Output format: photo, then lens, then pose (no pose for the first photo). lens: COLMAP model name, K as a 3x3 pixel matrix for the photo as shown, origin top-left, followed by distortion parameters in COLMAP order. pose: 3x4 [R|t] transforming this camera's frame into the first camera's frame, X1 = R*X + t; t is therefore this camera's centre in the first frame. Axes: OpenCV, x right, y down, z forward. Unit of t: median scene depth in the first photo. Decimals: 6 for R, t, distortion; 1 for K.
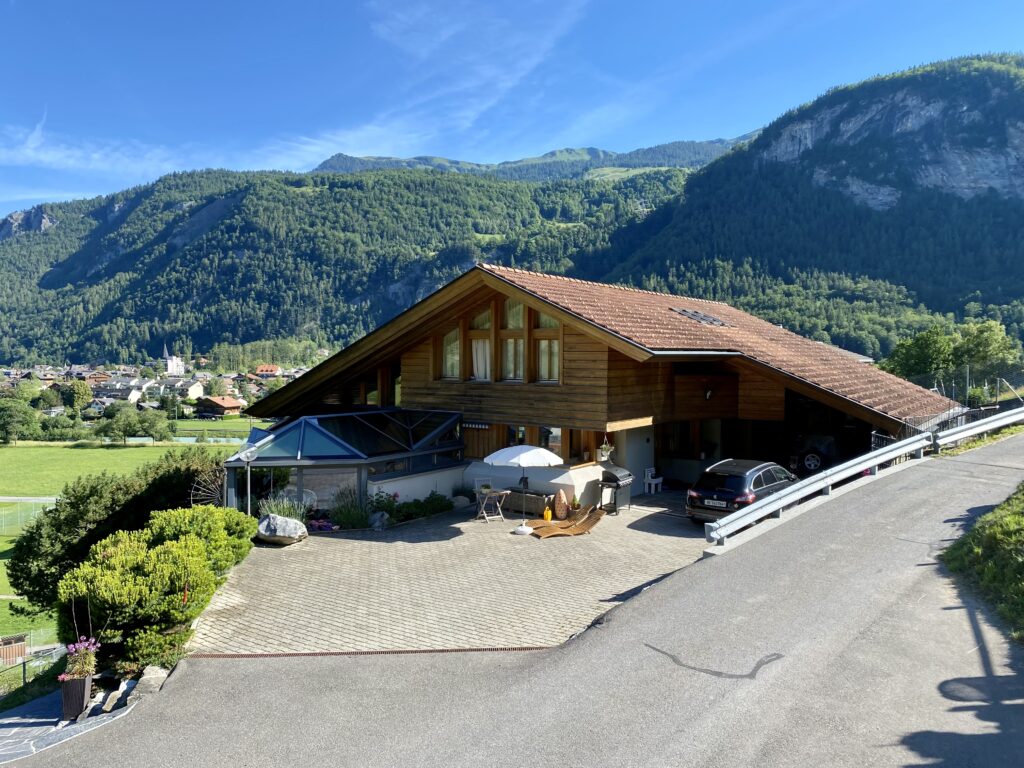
lens RADIAL K [[757.7, 0, 498.6], [0, 757.7, 415.4], [0, 0, 1]] dist [0.051122, -0.054386]
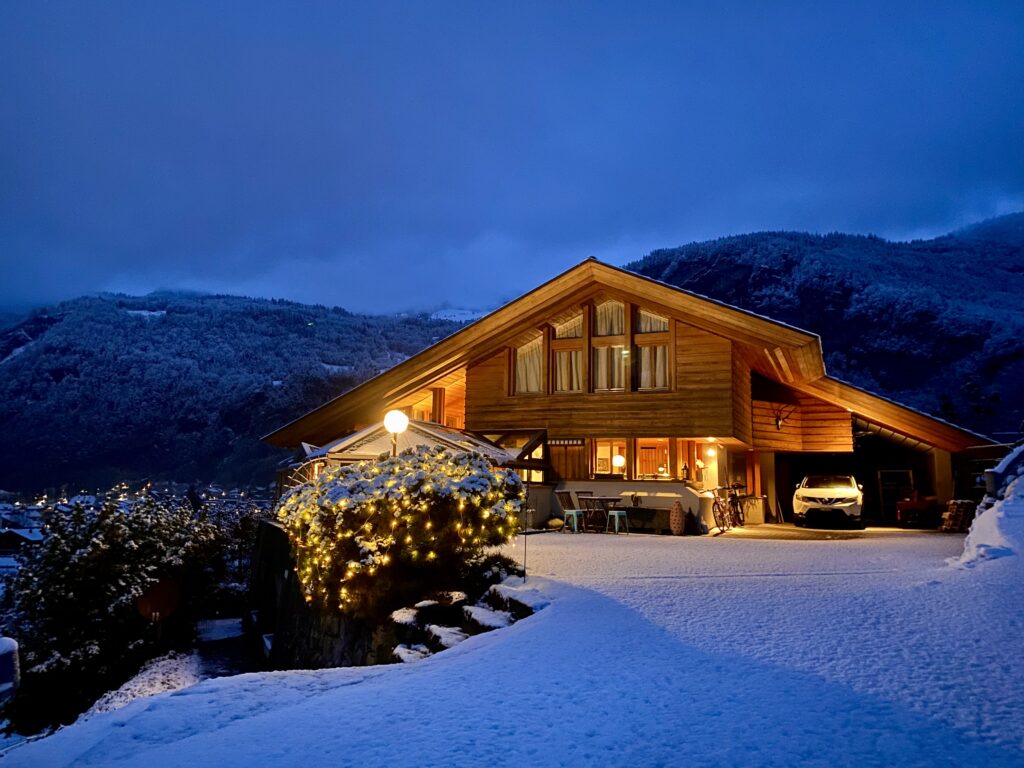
lens RADIAL K [[757.7, 0, 498.6], [0, 757.7, 415.4], [0, 0, 1]] dist [0.051122, -0.054386]
pose [[0.980450, 0.031059, 0.194303, -0.287373], [0.002420, 0.985486, -0.169738, 0.137137], [-0.196755, 0.166890, 0.966144, 0.142287]]
